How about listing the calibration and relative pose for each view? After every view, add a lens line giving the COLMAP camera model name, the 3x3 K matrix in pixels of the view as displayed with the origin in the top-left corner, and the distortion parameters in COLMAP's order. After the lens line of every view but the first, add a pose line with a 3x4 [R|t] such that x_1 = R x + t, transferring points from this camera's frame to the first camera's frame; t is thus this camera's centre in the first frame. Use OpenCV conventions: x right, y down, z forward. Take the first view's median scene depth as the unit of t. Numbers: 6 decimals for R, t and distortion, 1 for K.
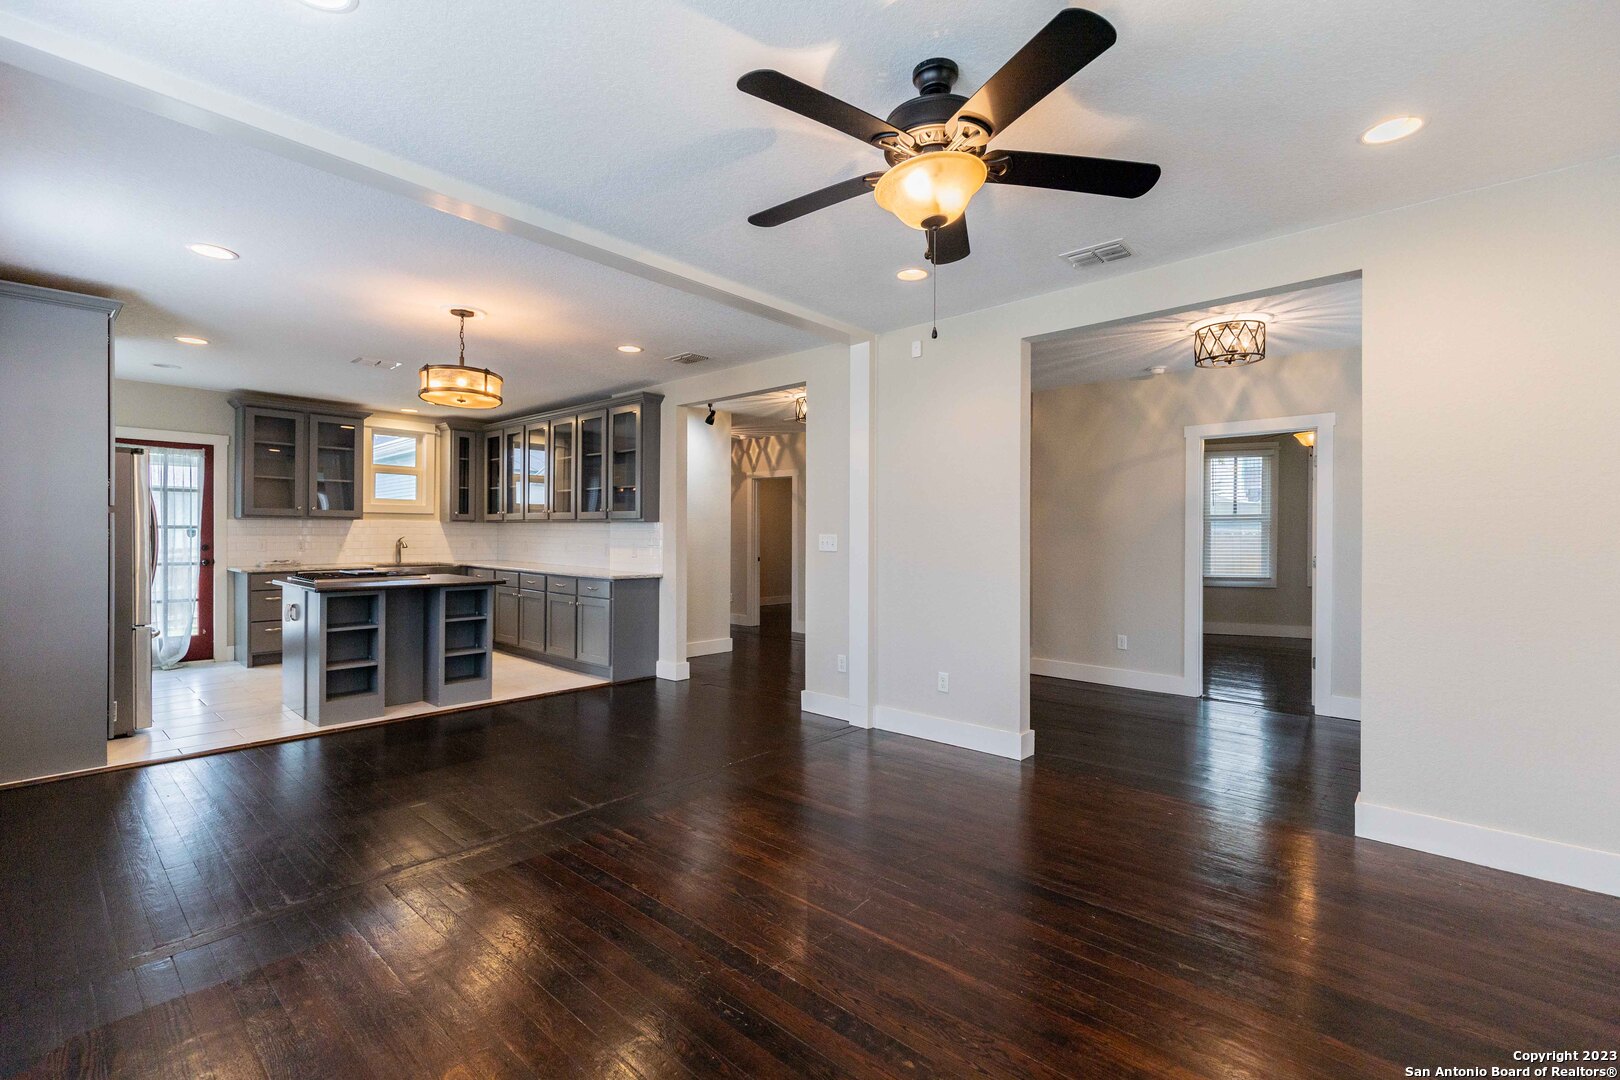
lens RADIAL K [[712.0, 0, 808.5], [0, 712.0, 538.5], [0, 0, 1]] dist [0.009506, 0.000099]
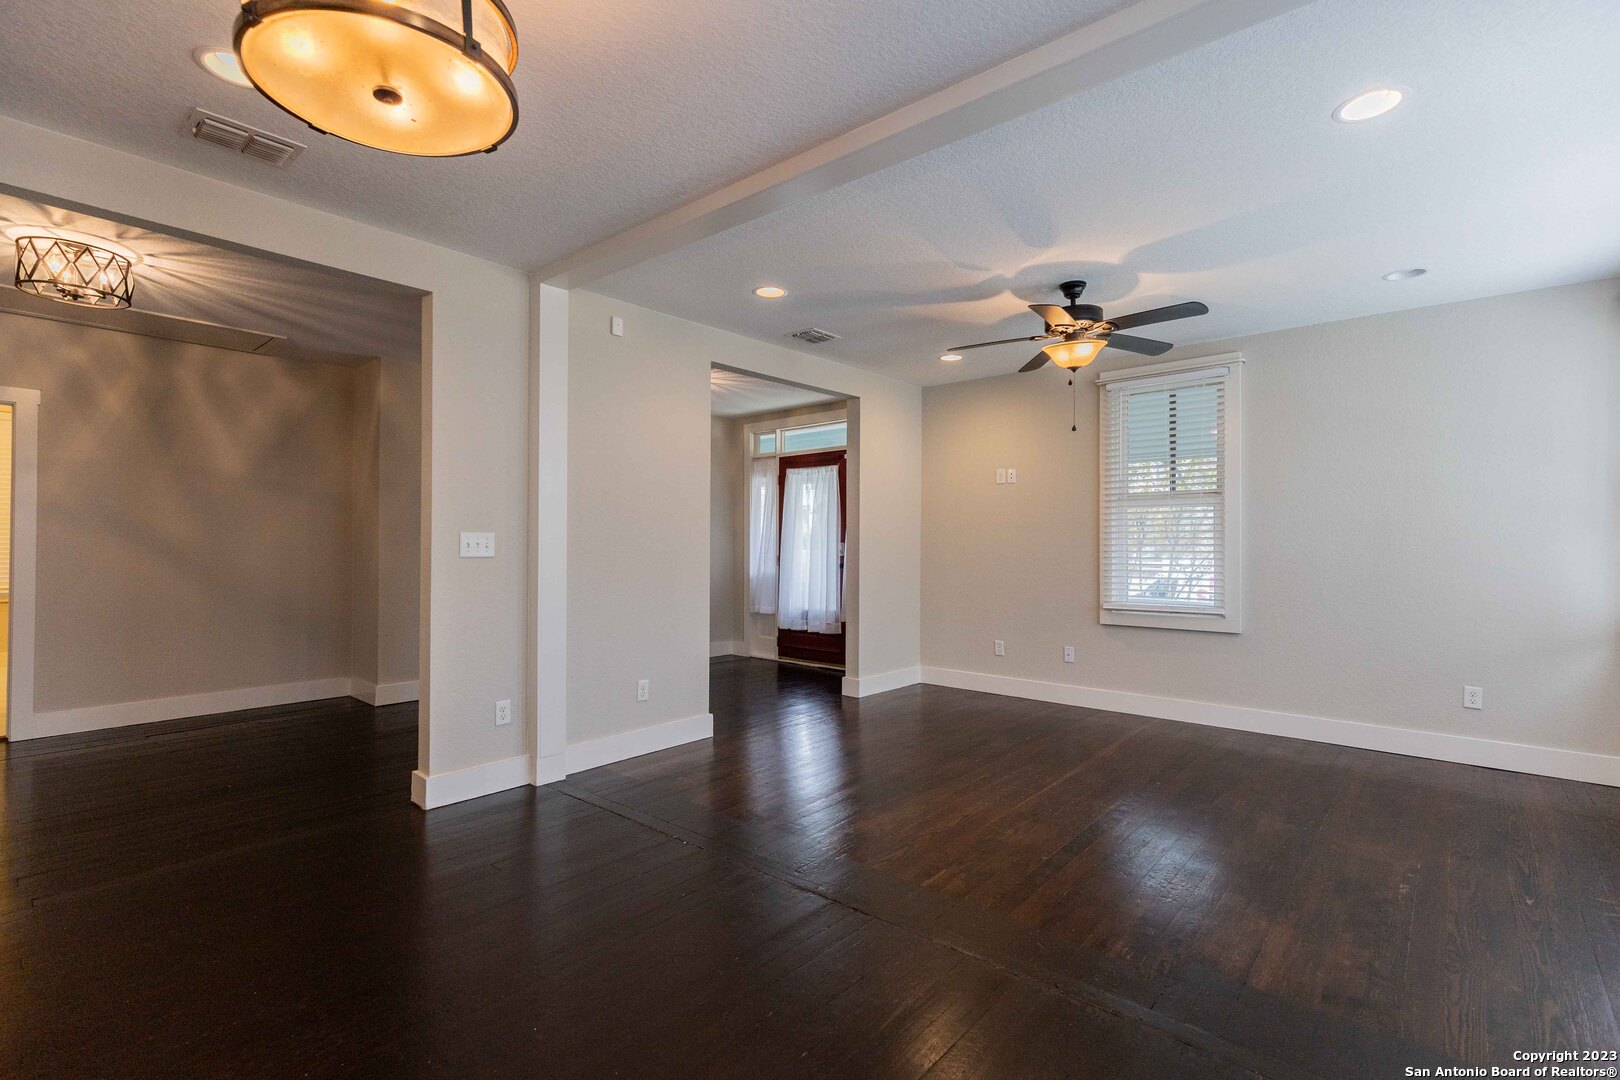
lens RADIAL K [[734.7, 0, 810.0], [0, 734.7, 540.0], [0, 0, 1]] dist [0.000421, 0.000204]
pose [[-0.026701, -0.009297, 0.999600, -0.781767], [-0.010362, 0.999906, 0.009024, -0.009732], [-0.999590, -0.010117, -0.026795, 0.793566]]
